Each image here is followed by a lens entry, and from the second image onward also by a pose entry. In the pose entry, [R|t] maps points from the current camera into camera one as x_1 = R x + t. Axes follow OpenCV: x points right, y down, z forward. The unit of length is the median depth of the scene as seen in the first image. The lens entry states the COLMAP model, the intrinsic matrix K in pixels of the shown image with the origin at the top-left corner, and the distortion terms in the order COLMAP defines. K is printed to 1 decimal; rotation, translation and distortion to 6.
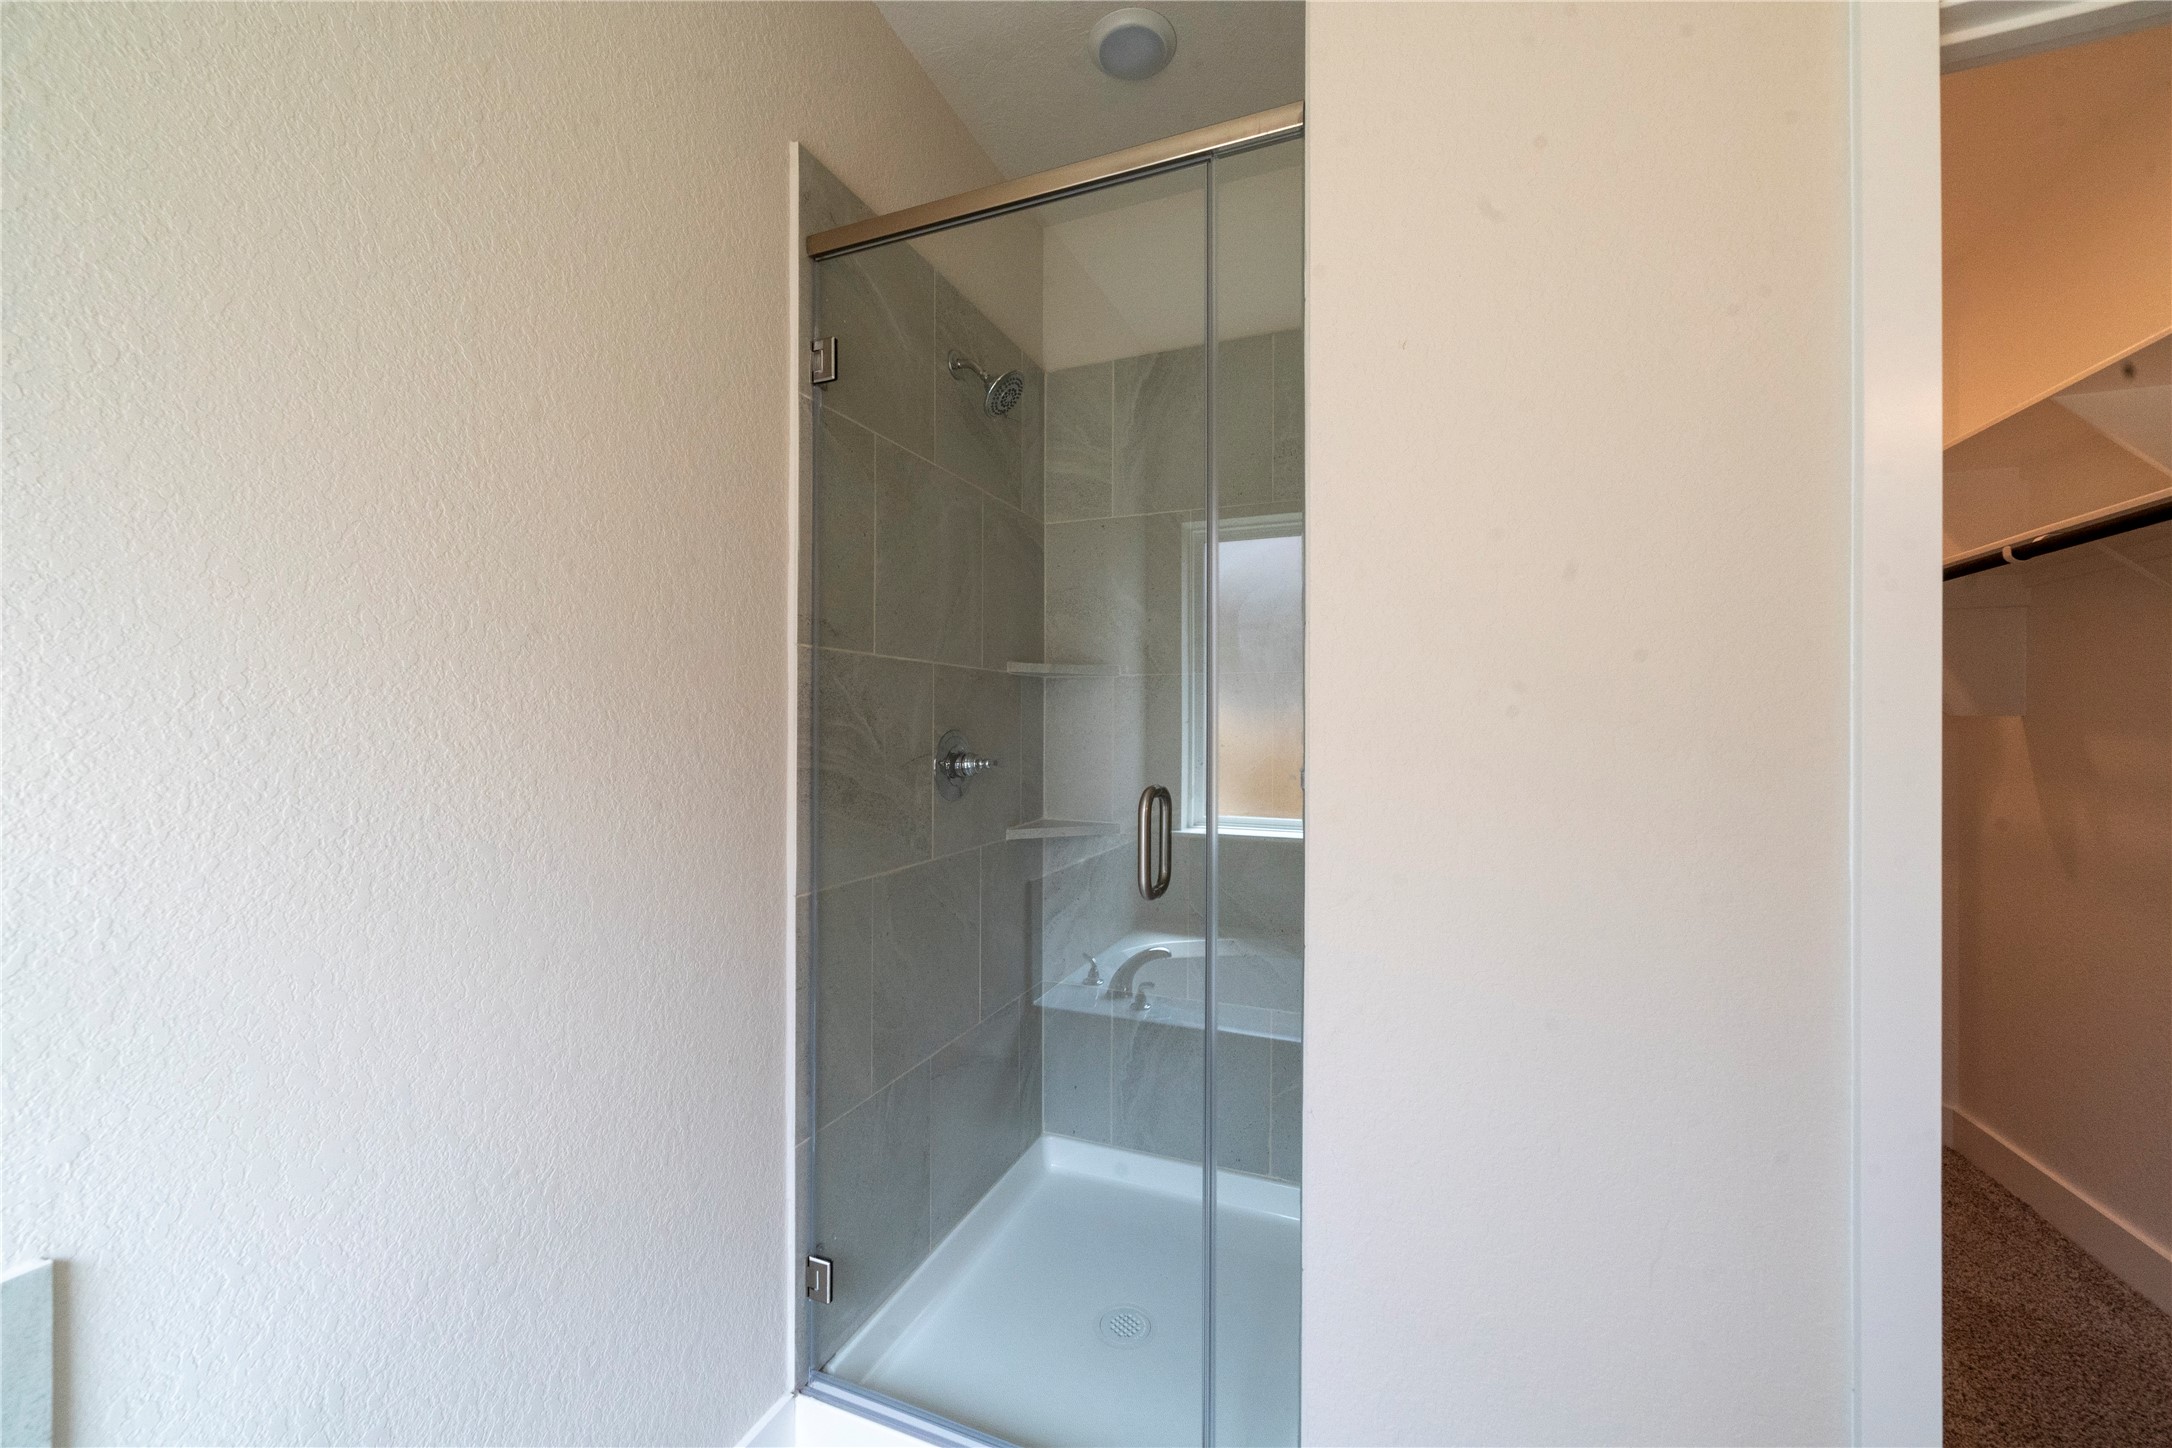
lens RADIAL K [[832.6, 0, 1082.8], [0, 832.6, 726.7], [0, 0, 1]] dist [-0.000924, 0.001833]
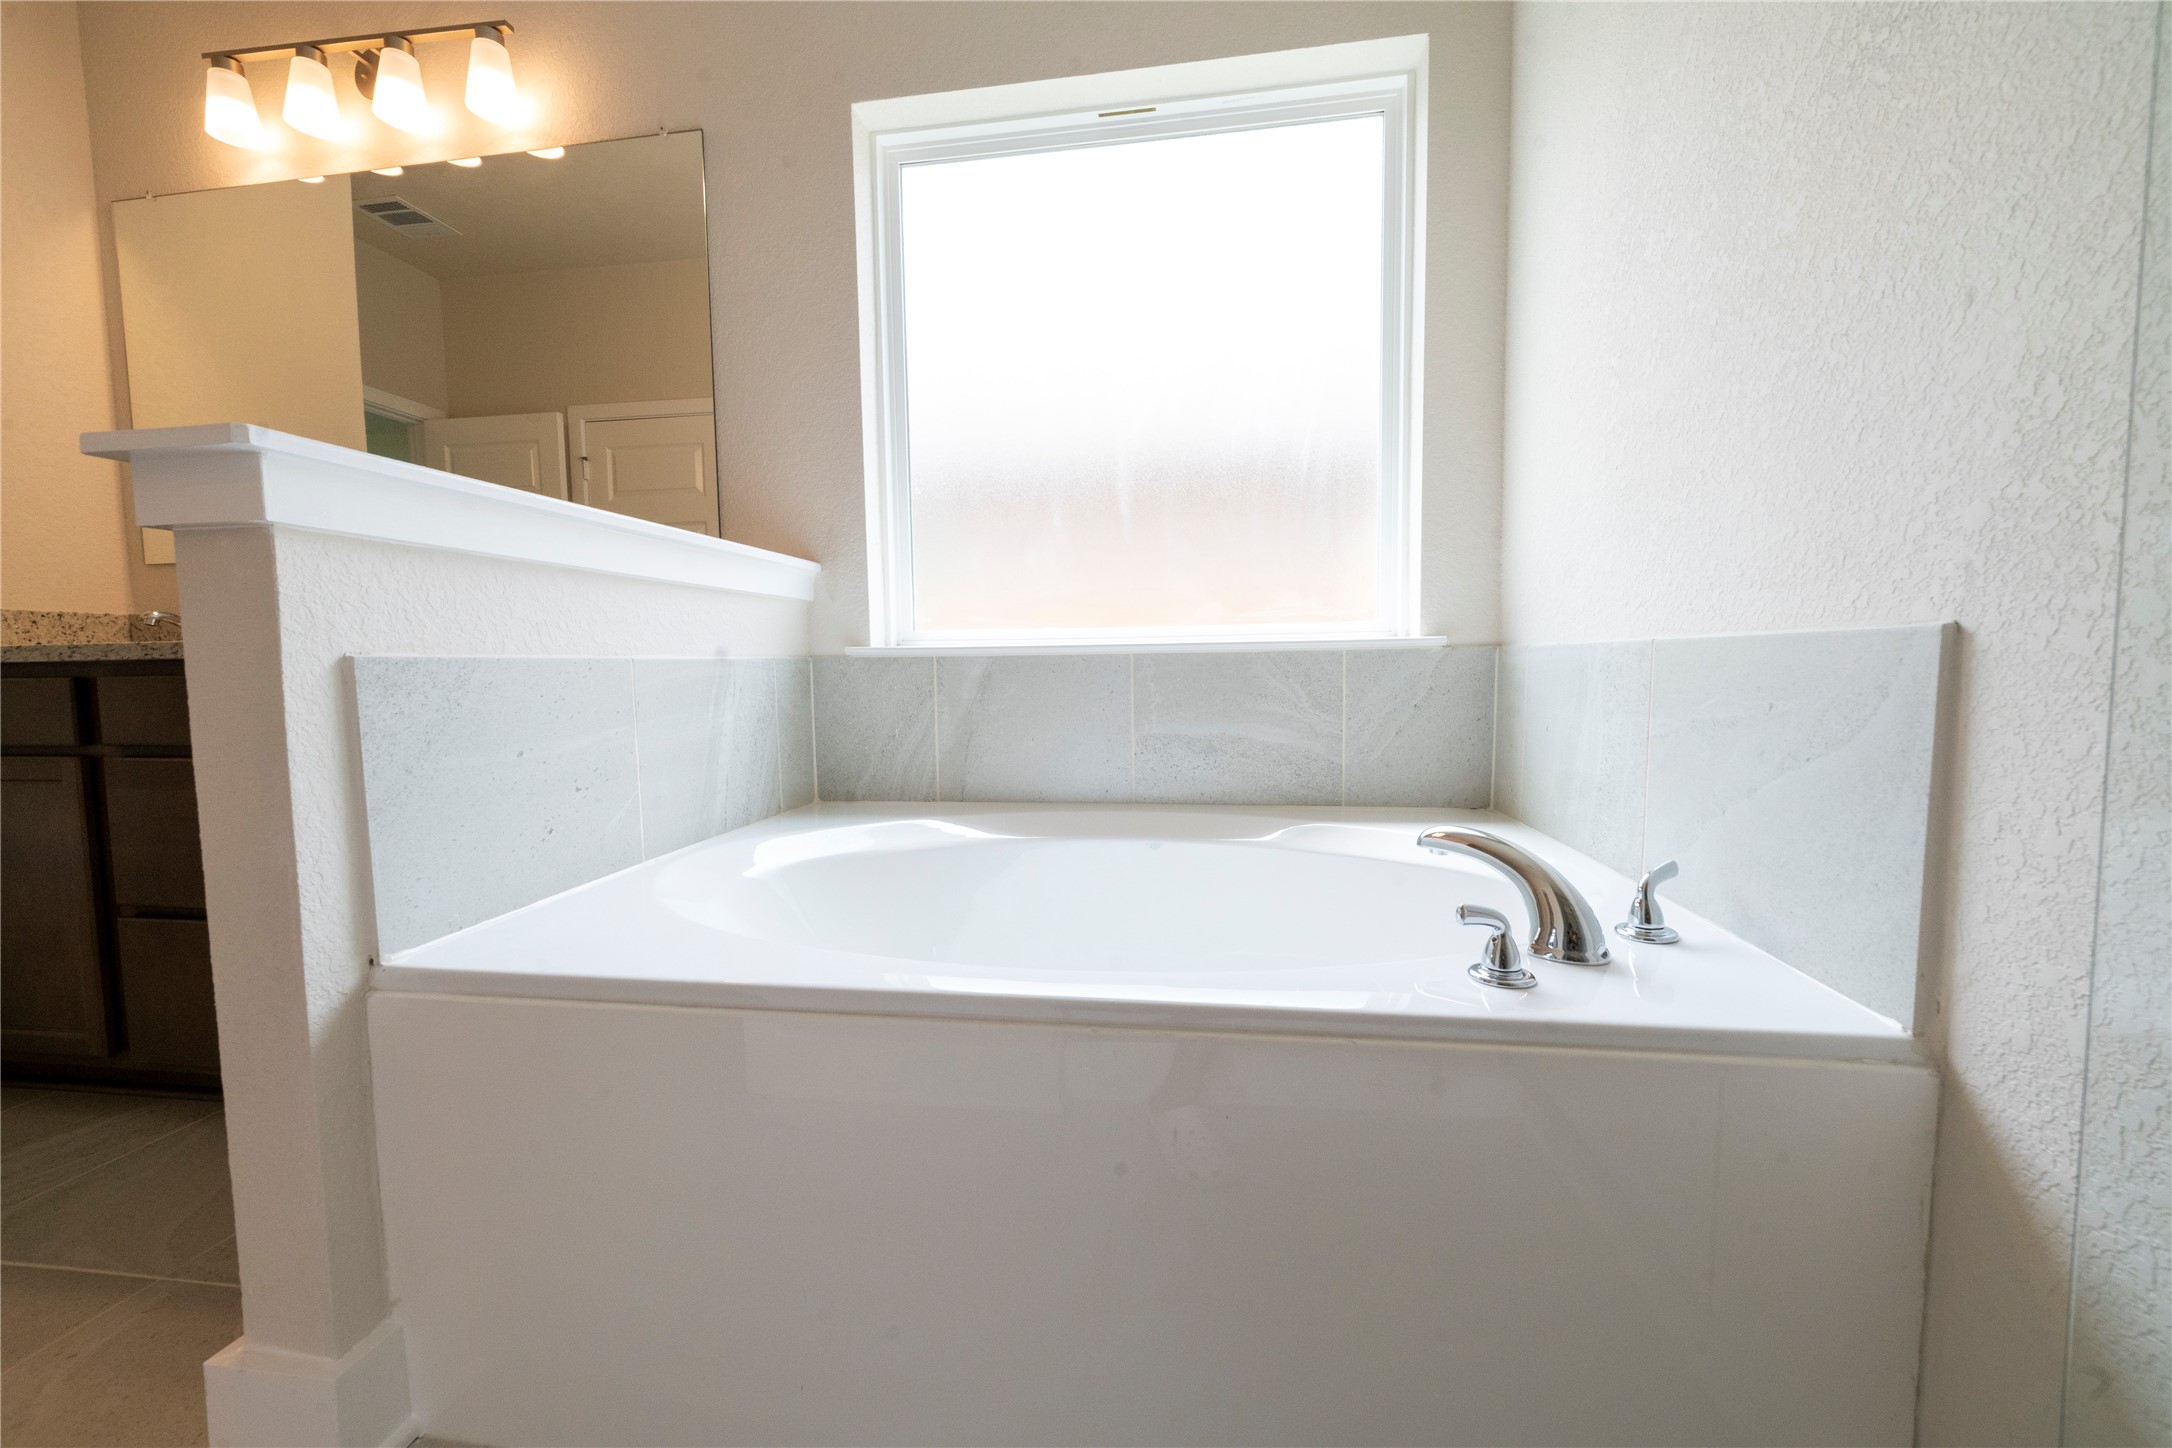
lens RADIAL K [[832.6, 0, 1091.7], [0, 832.6, 724.5], [0, 0, 1]] dist [-0.000924, 0.001833]
pose [[-0.971012, 0.027661, -0.237424, 0.003120], [0.011441, 0.997522, 0.069423, 0.648148], [0.238756, 0.064694, -0.968922, 1.654140]]
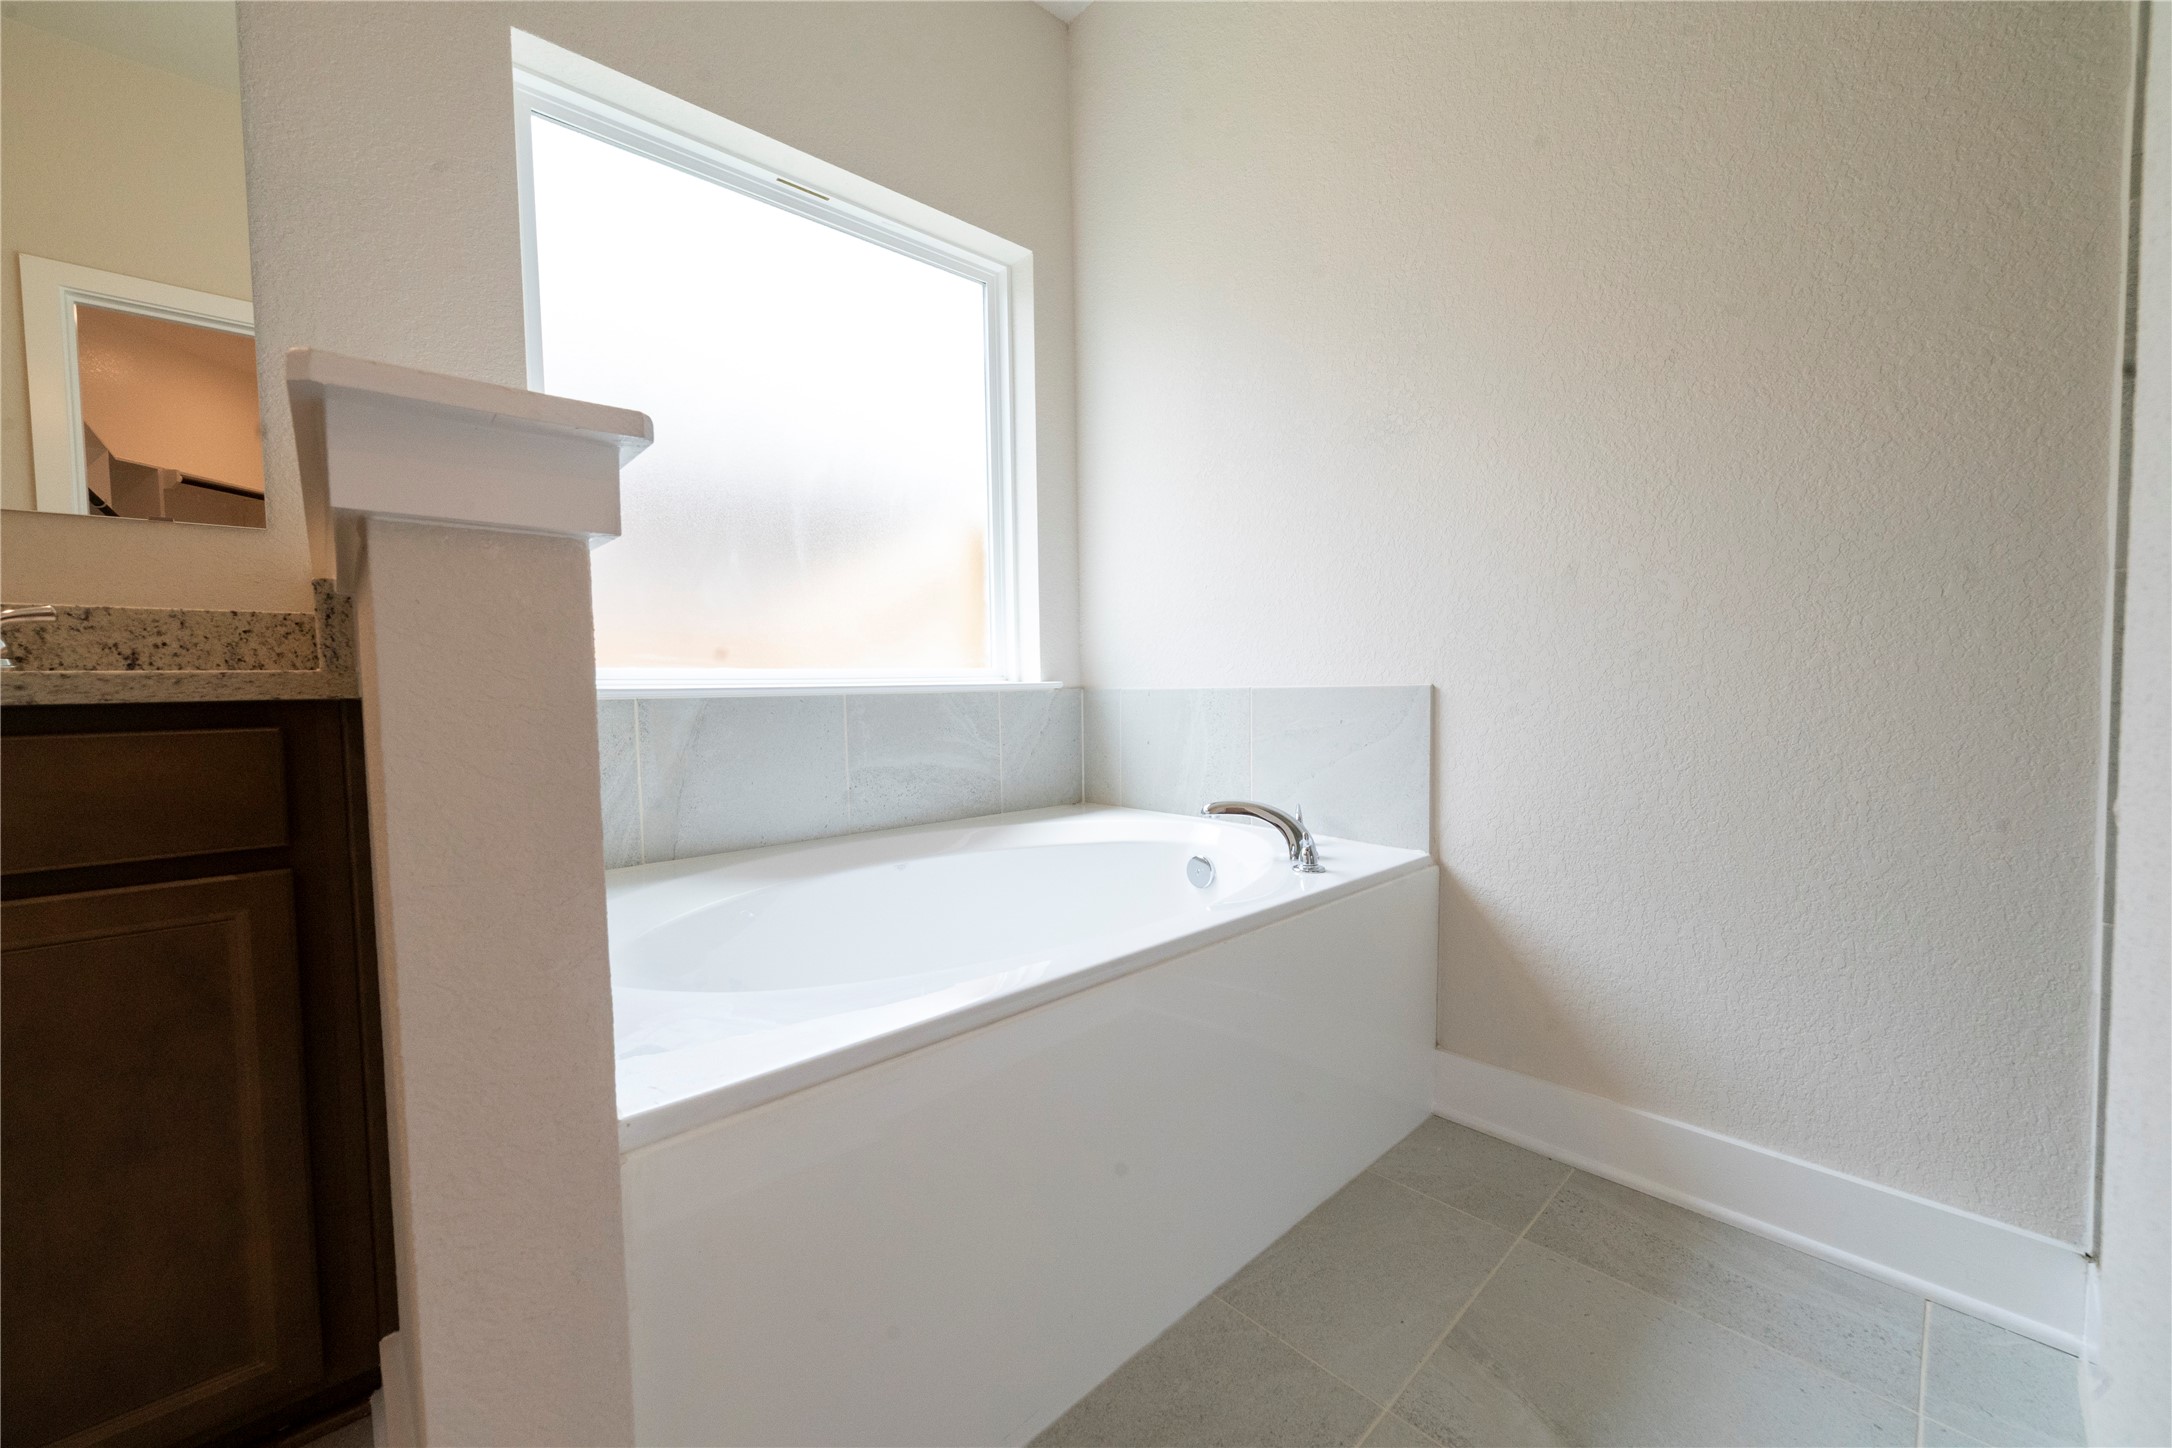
lens RADIAL K [[832.6, 0, 1072.7], [0, 832.6, 725.8], [0, 0, 1]] dist [-0.000924, 0.001833]
pose [[-0.429980, 0.048048, -0.901559, 1.411627], [0.017607, 0.998839, 0.044835, 0.602939], [0.902667, 0.003404, -0.430327, 1.055810]]
